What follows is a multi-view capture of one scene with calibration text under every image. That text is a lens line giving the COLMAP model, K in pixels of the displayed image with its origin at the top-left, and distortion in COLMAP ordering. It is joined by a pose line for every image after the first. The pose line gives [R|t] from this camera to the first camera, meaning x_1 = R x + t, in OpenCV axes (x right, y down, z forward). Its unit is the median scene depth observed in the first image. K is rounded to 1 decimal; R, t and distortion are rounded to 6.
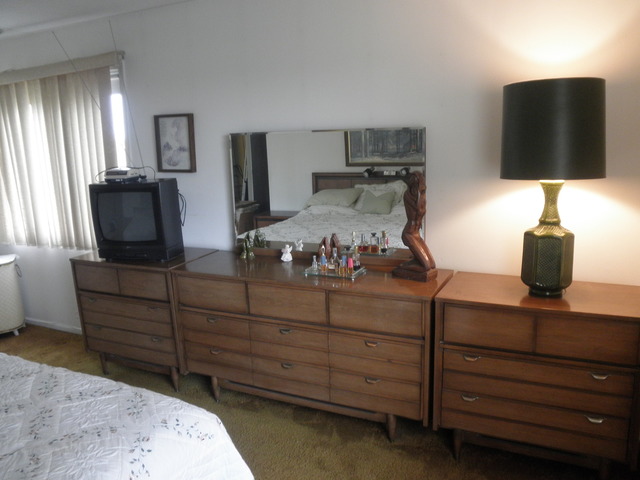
lens RADIAL K [[526.1, 0, 325.1], [0, 526.1, 243.1], [0, 0, 1]] dist [-0.124668, 0.107815]
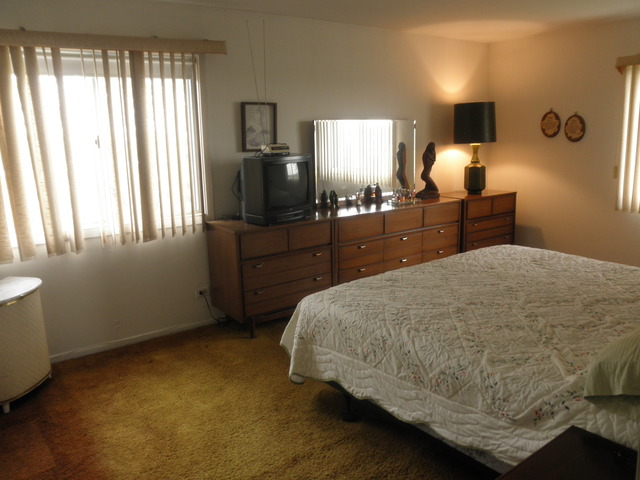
lens RADIAL K [[526.1, 0, 325.1], [0, 526.1, 243.1], [0, 0, 1]] dist [-0.124668, 0.107815]
pose [[0.467199, -0.150559, 0.871239, -1.317778], [0.199153, 0.977992, 0.062211, 0.024890], [-0.861431, 0.144445, 0.486901, 0.327008]]
